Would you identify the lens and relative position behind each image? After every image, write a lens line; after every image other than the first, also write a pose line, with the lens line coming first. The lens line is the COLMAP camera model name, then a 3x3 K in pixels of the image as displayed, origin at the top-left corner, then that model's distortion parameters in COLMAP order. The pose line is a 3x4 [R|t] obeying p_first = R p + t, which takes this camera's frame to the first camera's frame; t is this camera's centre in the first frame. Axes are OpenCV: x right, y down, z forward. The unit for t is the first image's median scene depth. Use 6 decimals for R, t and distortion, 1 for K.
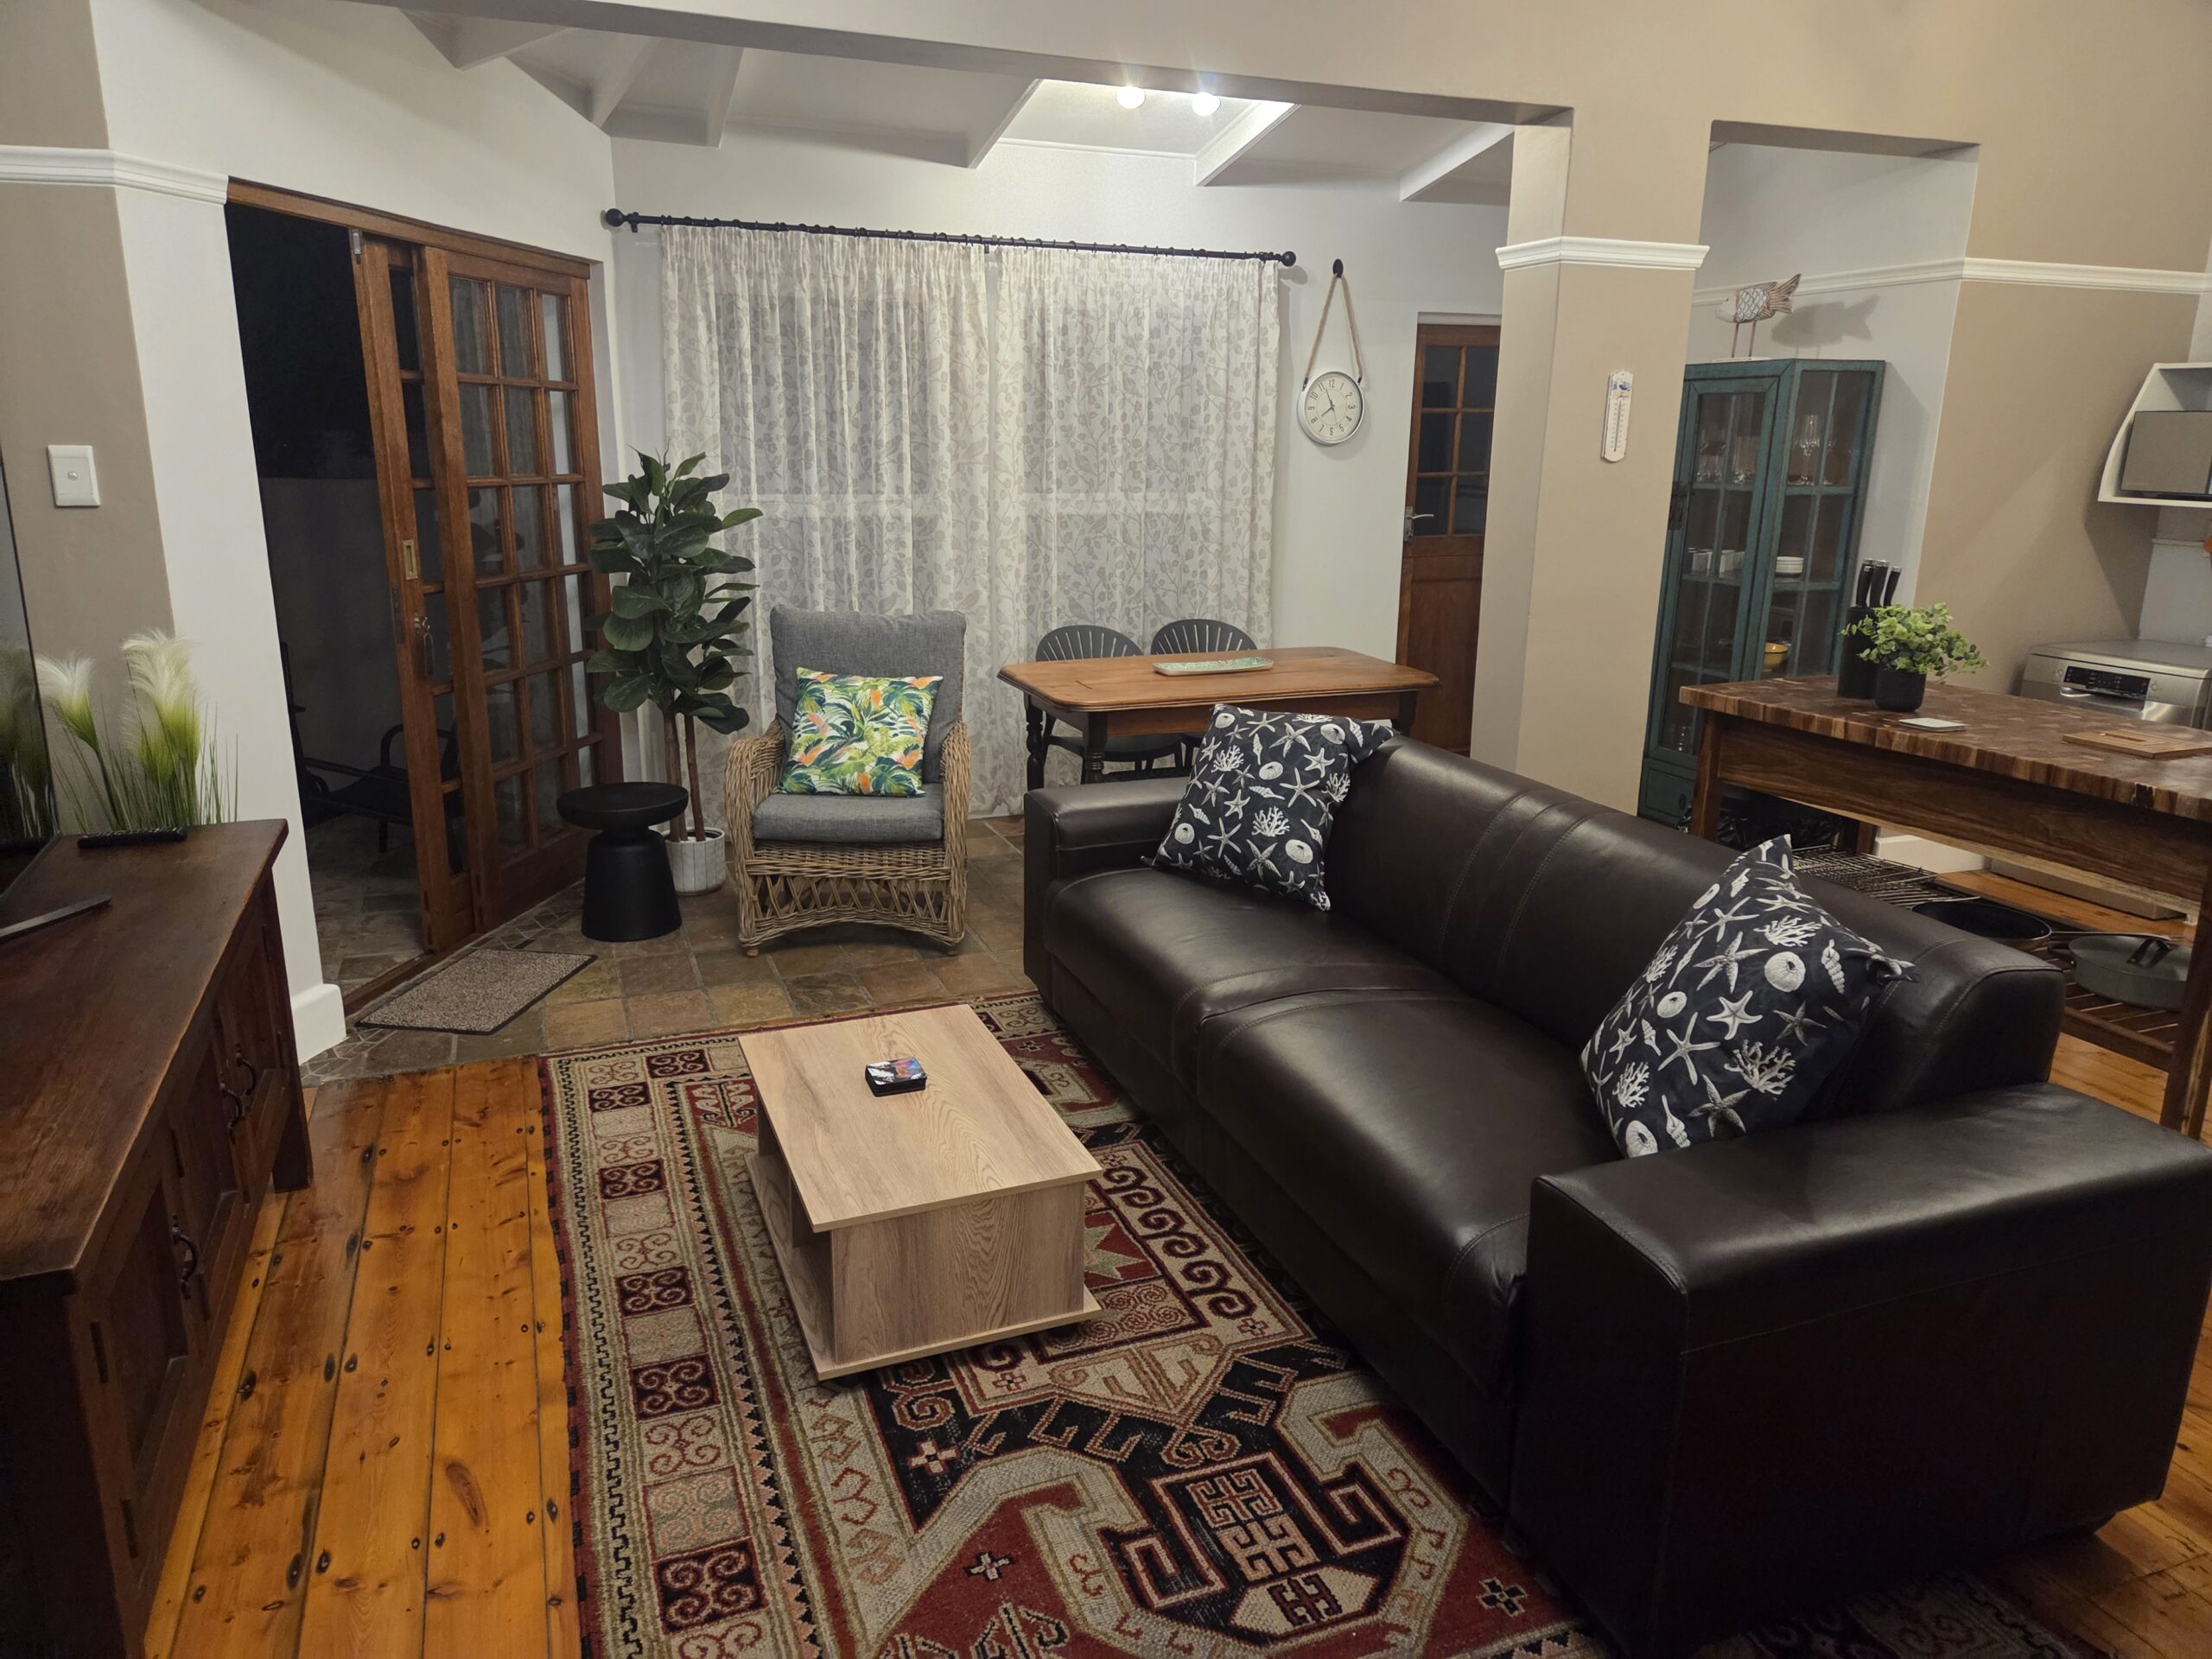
lens RADIAL K [[1476.4, 0, 1089.7], [0, 1476.4, 798.7], [0, 0, 1]] dist [0.072454, -0.060681]
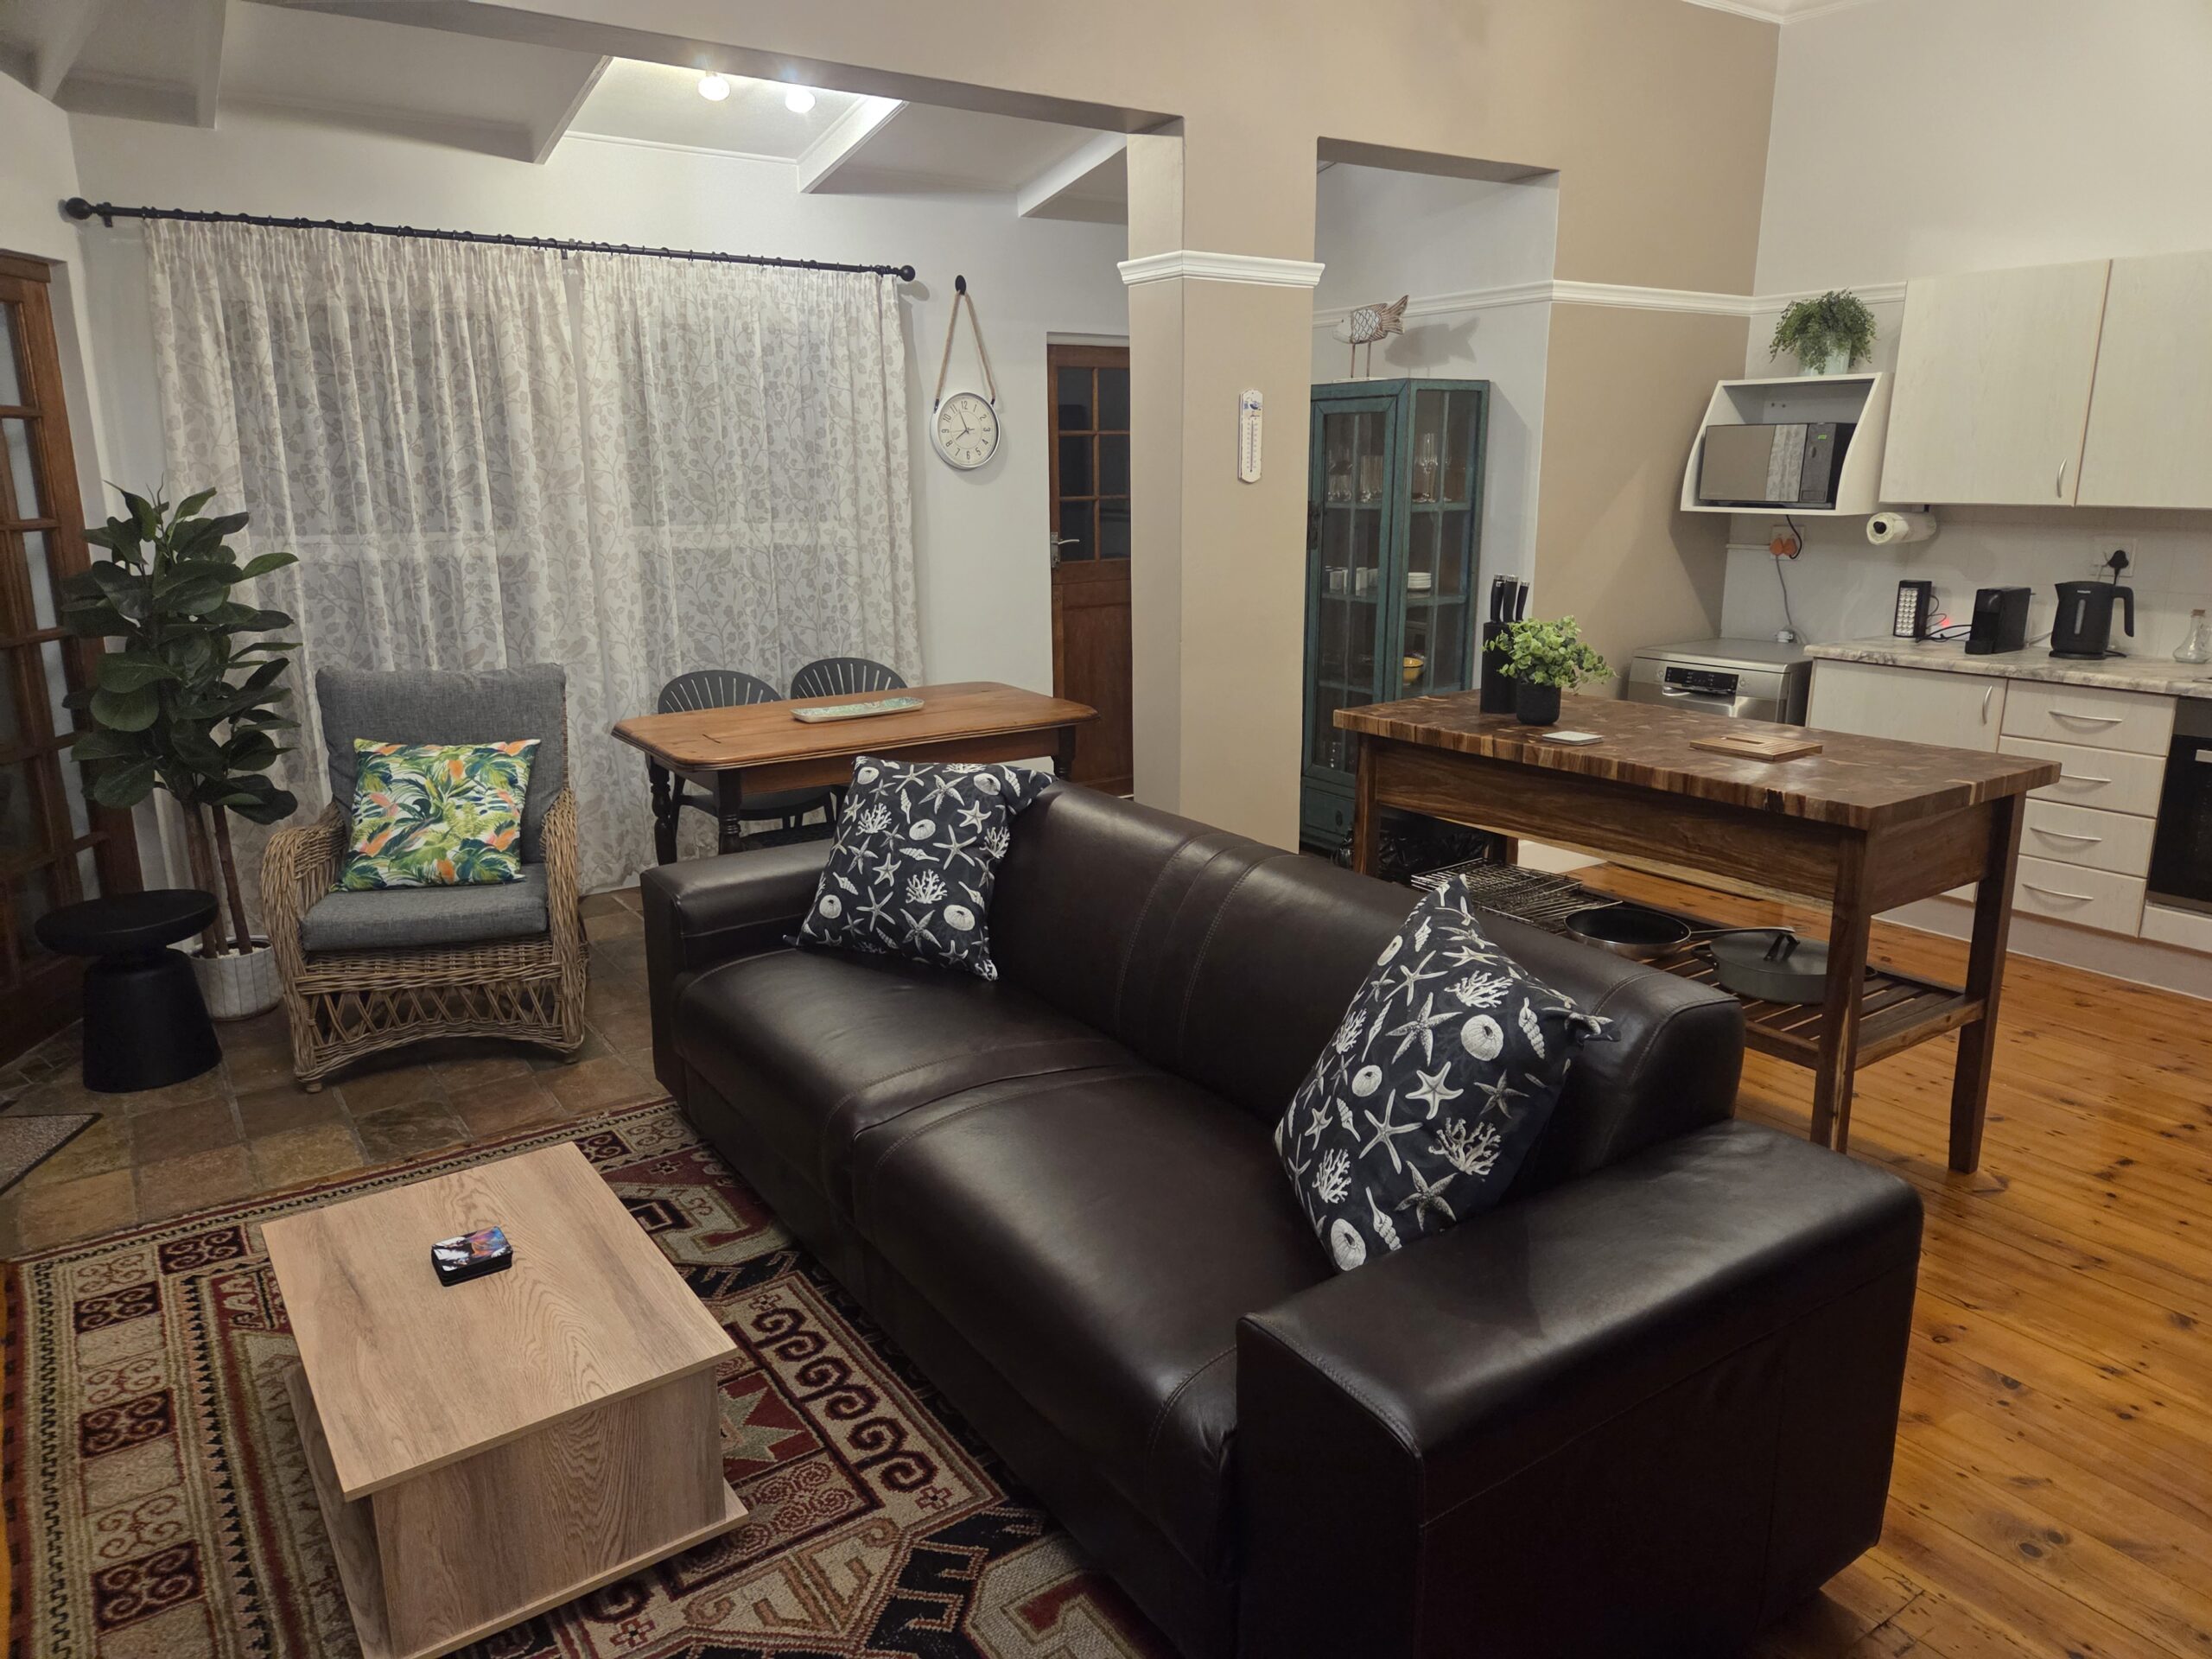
lens RADIAL K [[1476.4, 0, 1105.5], [0, 1476.4, 801.5], [0, 0, 1]] dist [0.072454, -0.060681]
pose [[0.971235, -0.069717, 0.227687, 0.026869], [0.073127, 0.997301, -0.006562, -0.021301], [-0.226615, 0.023024, 0.973712, 0.096161]]
